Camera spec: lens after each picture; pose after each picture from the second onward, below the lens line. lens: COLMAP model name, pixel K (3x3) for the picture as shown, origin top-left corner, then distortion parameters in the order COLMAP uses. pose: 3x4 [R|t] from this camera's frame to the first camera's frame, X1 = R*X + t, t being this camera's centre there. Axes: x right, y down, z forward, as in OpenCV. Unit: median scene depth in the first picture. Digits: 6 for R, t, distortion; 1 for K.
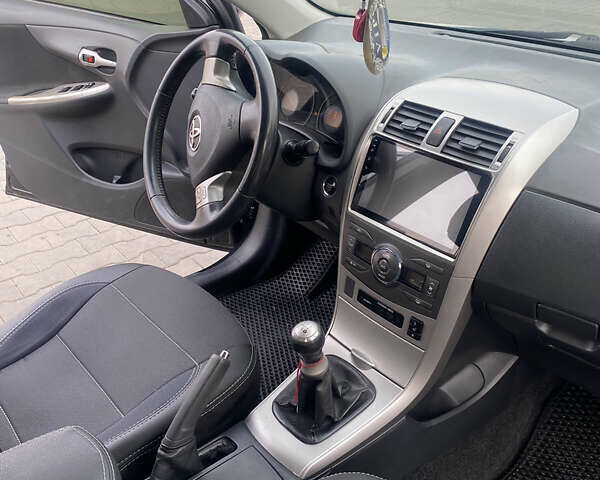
lens RADIAL K [[607.9, 0, 300.0], [0, 607.9, 240.0], [0, 0, 1]] dist [0.127417, -0.314858]
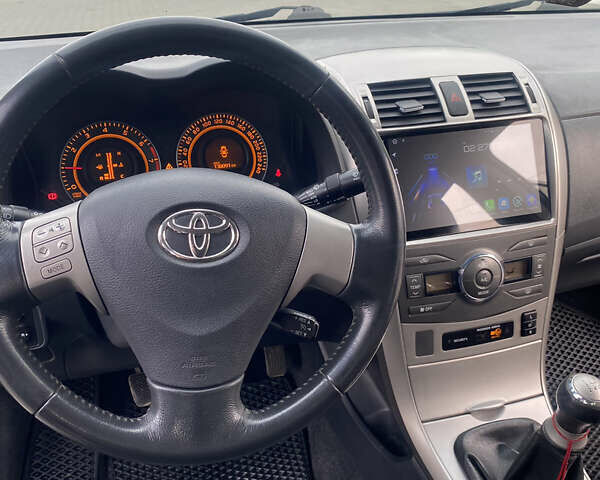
lens RADIAL K [[607.9, 0, 300.0], [0, 607.9, 240.0], [0, 0, 1]] dist [0.127417, -0.314858]
pose [[0.367670, -0.385868, 0.846123, -0.549939], [0.456750, 0.867478, 0.197133, -0.243208], [-0.810061, 0.313987, 0.495191, 0.745155]]
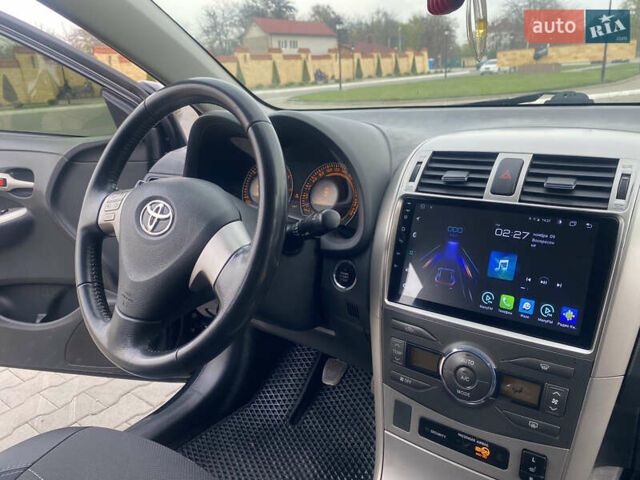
lens RADIAL K [[491.4, 0, 323.3], [0, 491.4, 233.6], [0, 0, 1]] dist [-0.006307, 0.004414]
pose [[0.967765, -0.102719, 0.229956, -0.114338], [0.151102, 0.967274, -0.203837, -0.022198], [-0.201492, 0.232013, 0.951615, 0.454542]]
